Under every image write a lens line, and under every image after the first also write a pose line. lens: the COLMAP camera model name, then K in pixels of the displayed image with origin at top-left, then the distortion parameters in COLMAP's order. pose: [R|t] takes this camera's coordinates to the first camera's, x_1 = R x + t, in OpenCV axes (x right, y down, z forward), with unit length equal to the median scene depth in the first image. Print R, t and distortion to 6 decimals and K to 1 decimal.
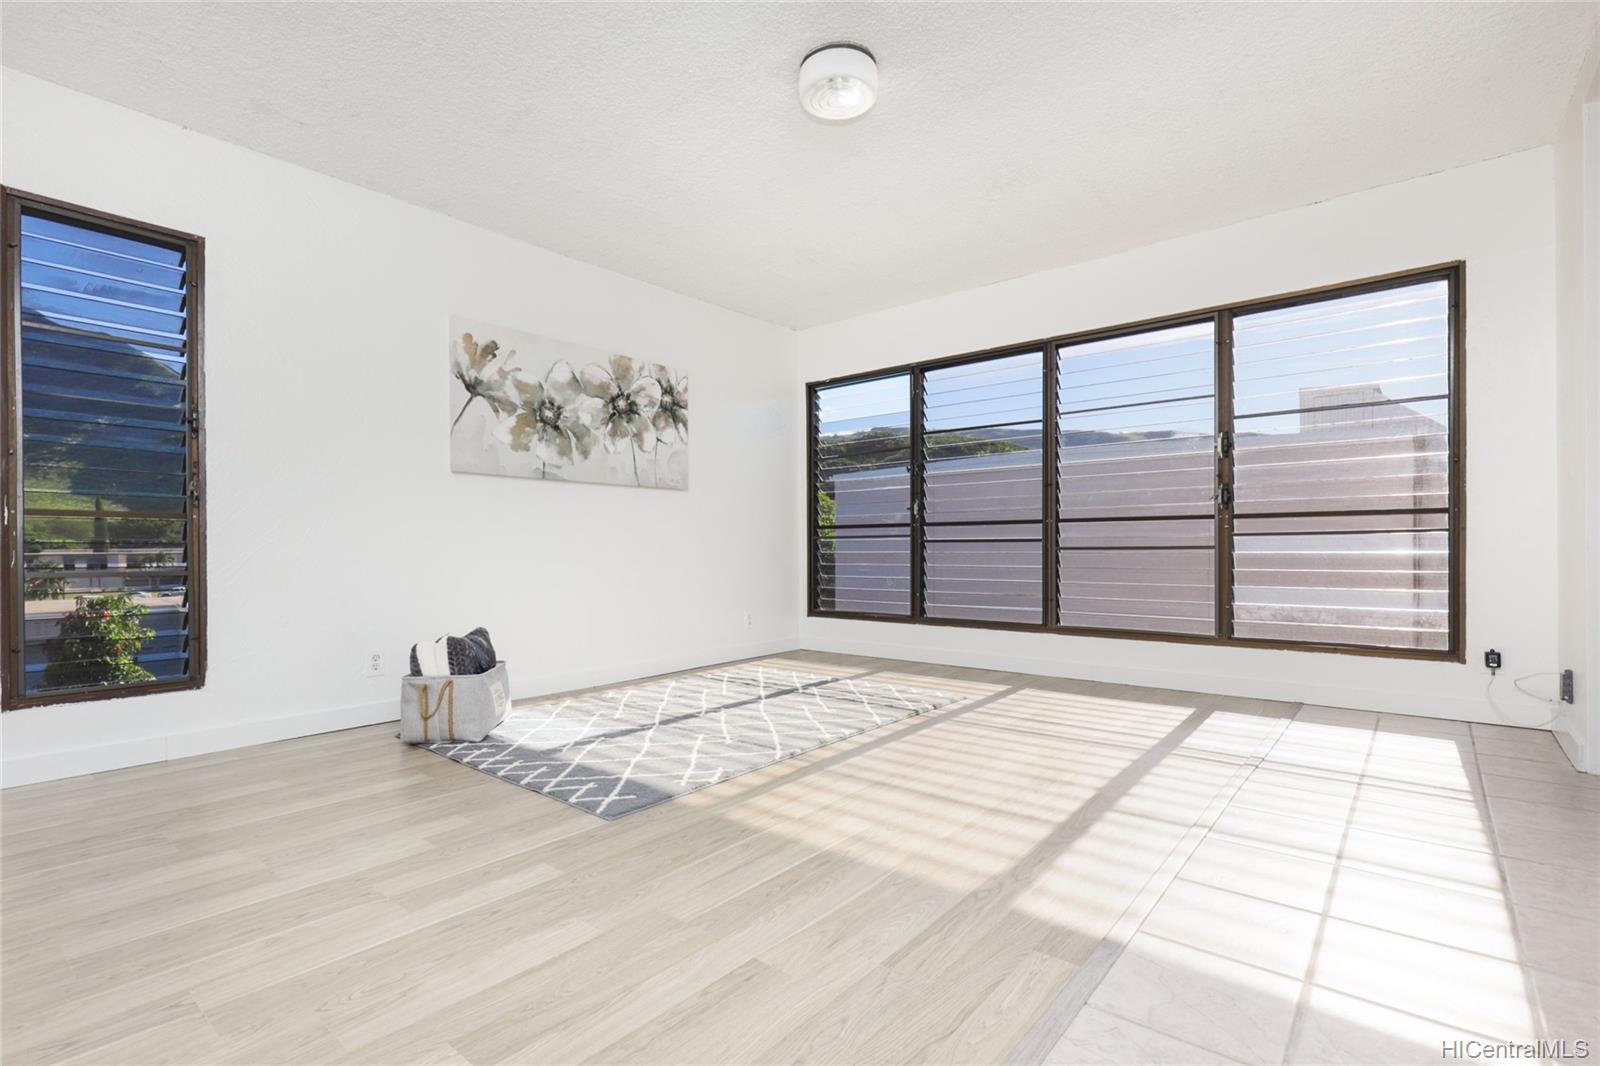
lens RADIAL K [[747.1, 0, 805.1], [0, 747.1, 560.6], [0, 0, 1]] dist [-0.000172, 0.001227]
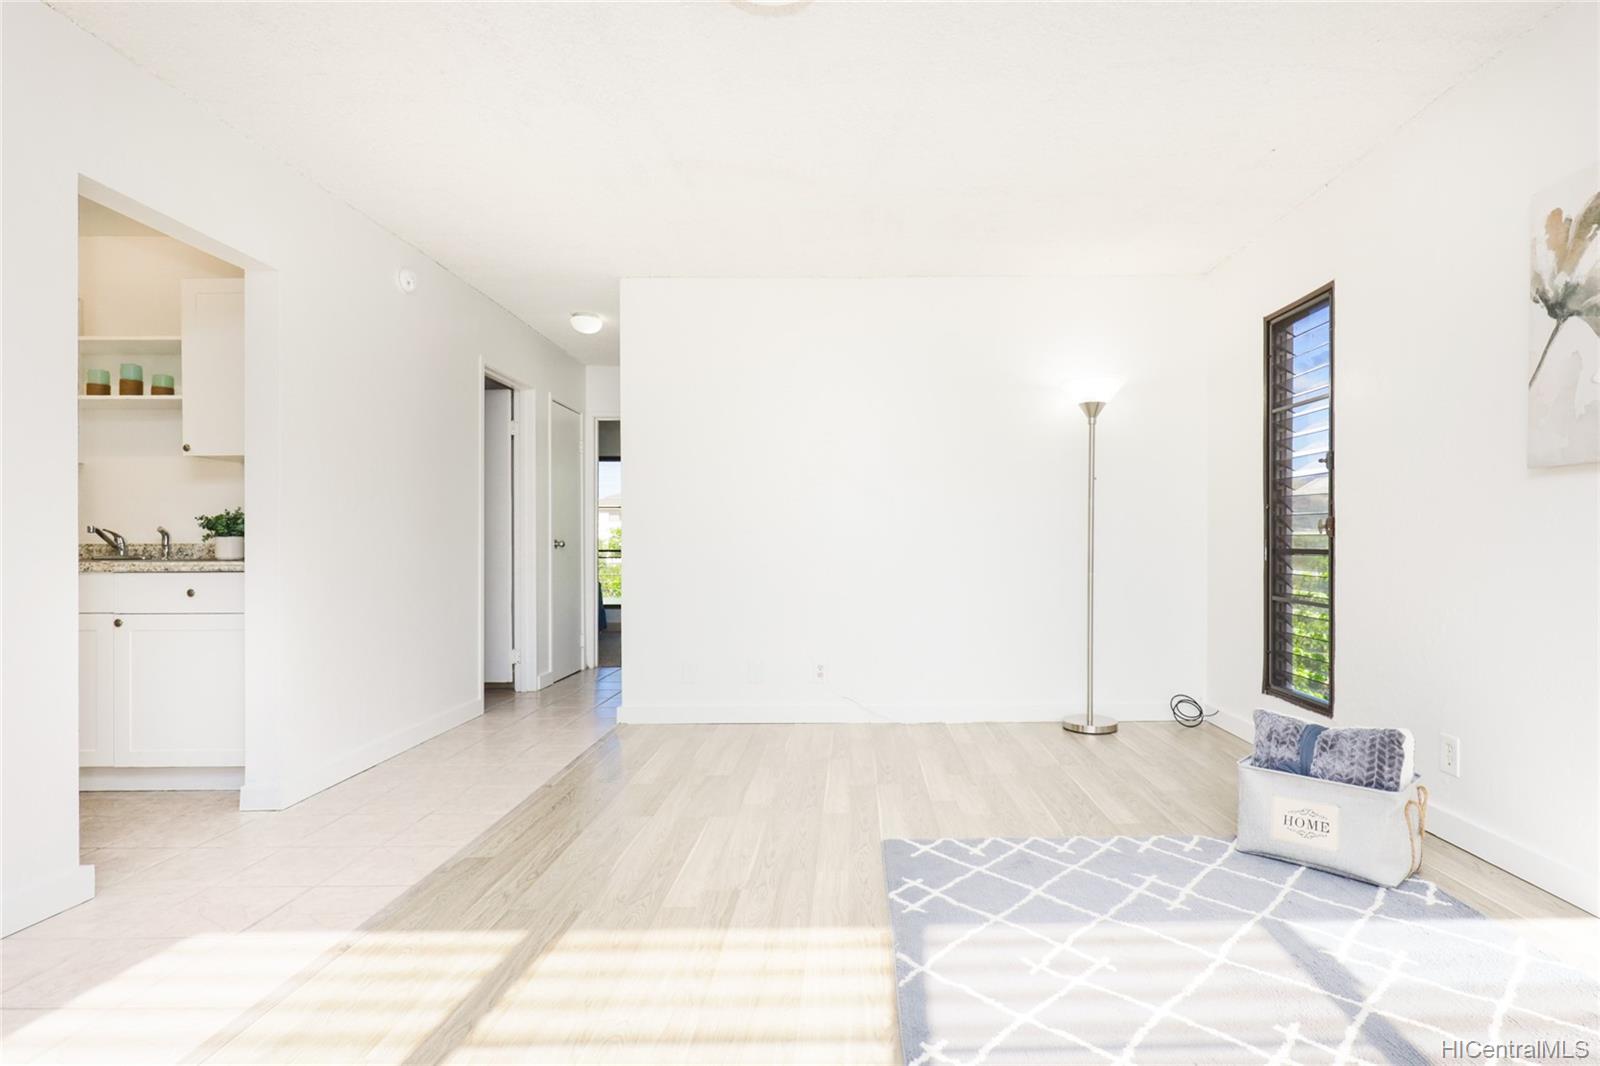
lens RADIAL K [[783.4, 0, 851.2], [0, 783.4, 546.5], [0, 0, 1]] dist [-0.005805, 0.002042]
pose [[-0.770039, 0.014760, -0.637826, 0.279398], [0.001449, 0.999770, 0.021386, -0.065078], [0.637995, 0.015544, -0.769883, 1.005384]]
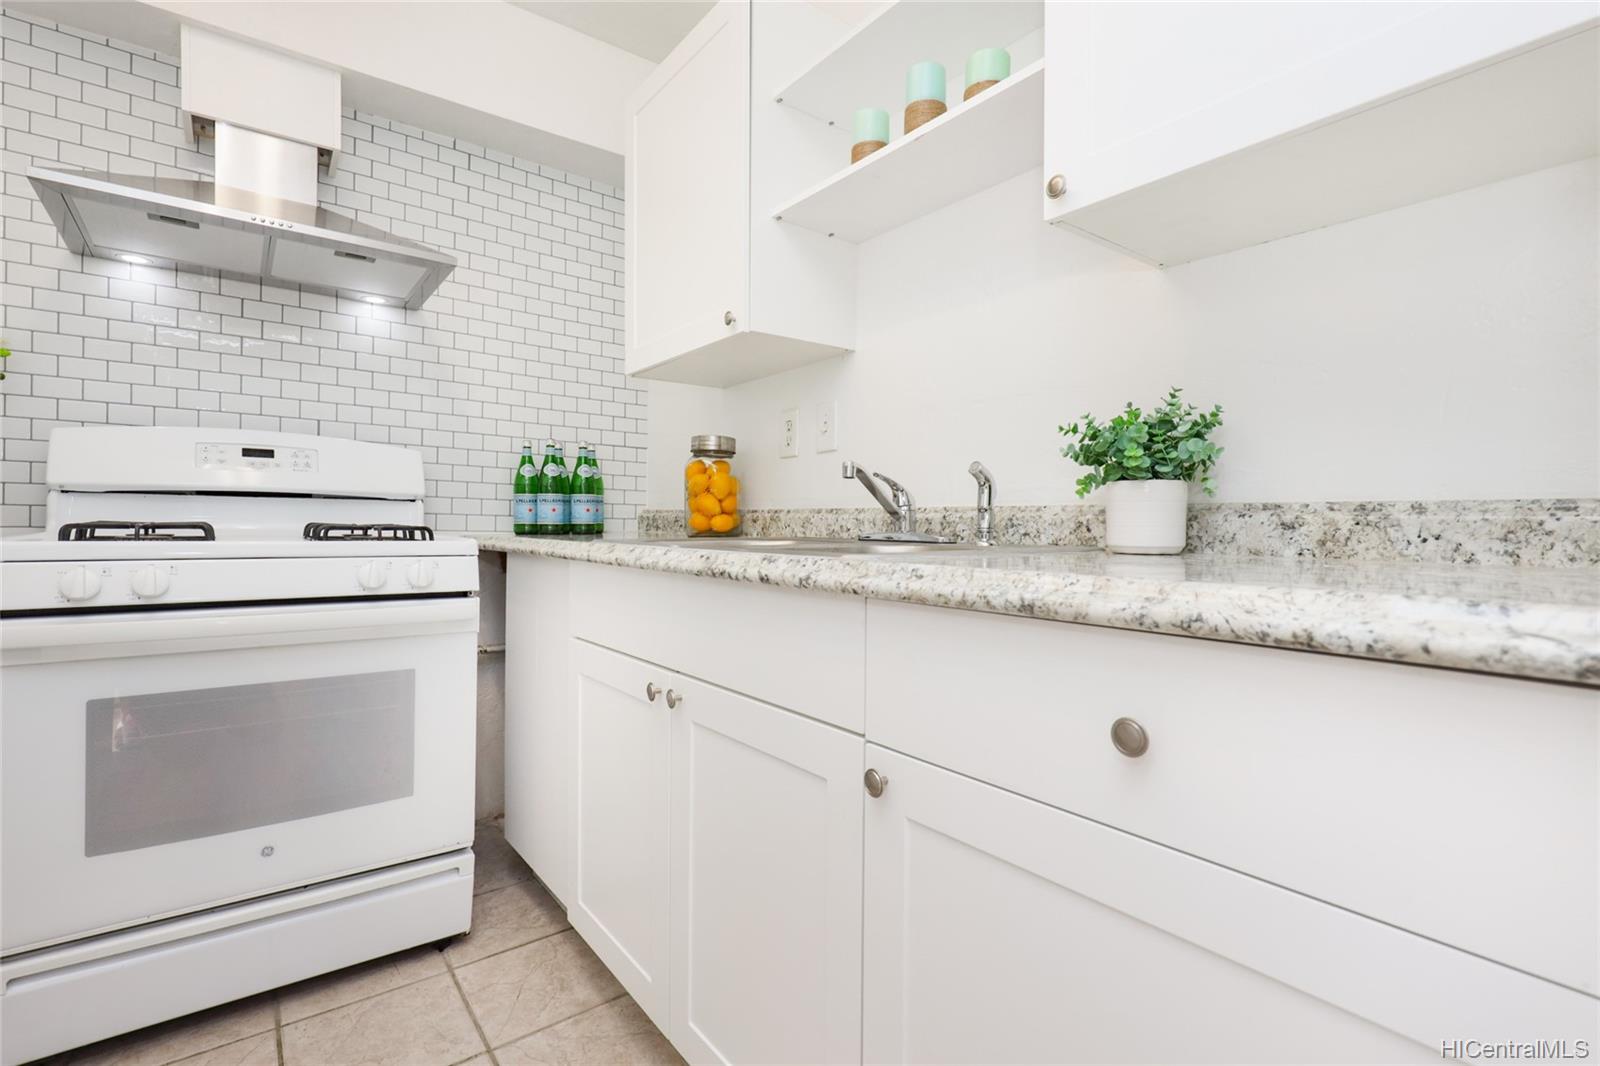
lens RADIAL K [[747.1, 0, 790.9], [0, 747.1, 529.4], [0, 0, 1]] dist [-0.000172, 0.001227]
pose [[-0.971797, -0.001776, 0.235813, 0.319411], [0.003664, 0.999737, 0.022631, -0.047577], [-0.235791, 0.022857, -0.971535, 0.163941]]
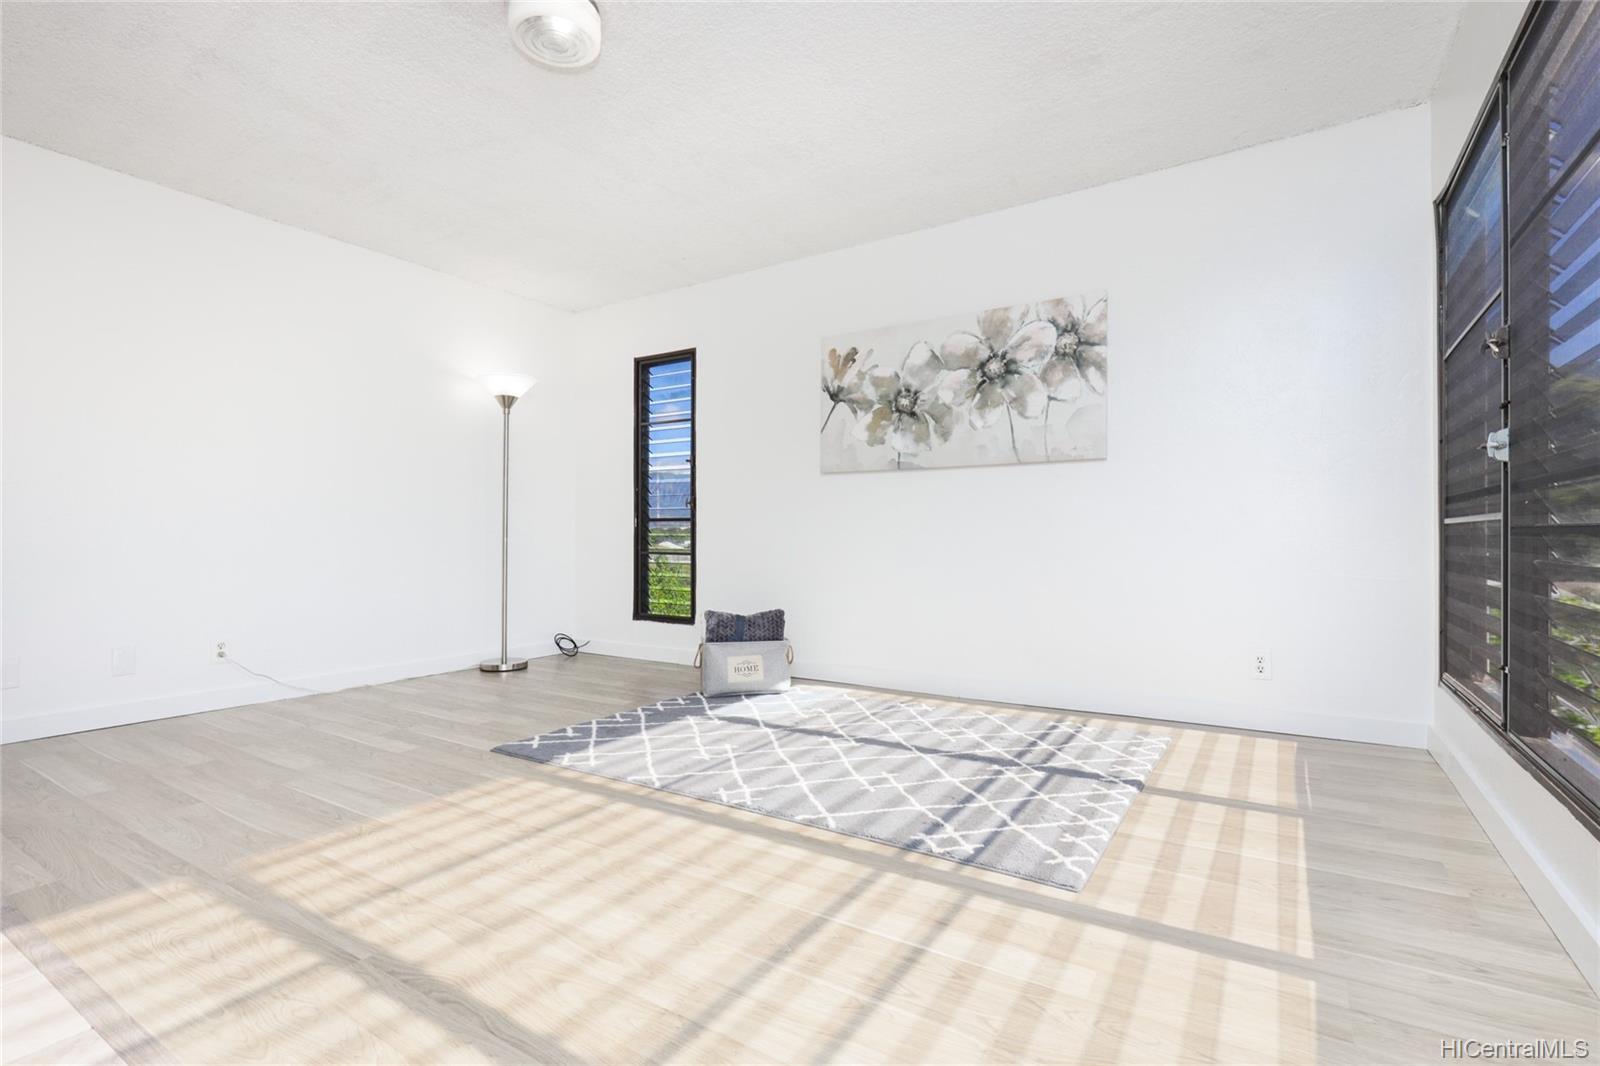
lens RADIAL K [[747.1, 0, 795.8], [0, 747.1, 547.5], [0, 0, 1]] dist [-0.000172, 0.001227]
pose [[0.113590, 0.020749, -0.993311, 0.600305], [-0.015754, 0.999694, 0.019081, -0.023160], [0.993403, 0.013482, 0.113882, 0.739809]]
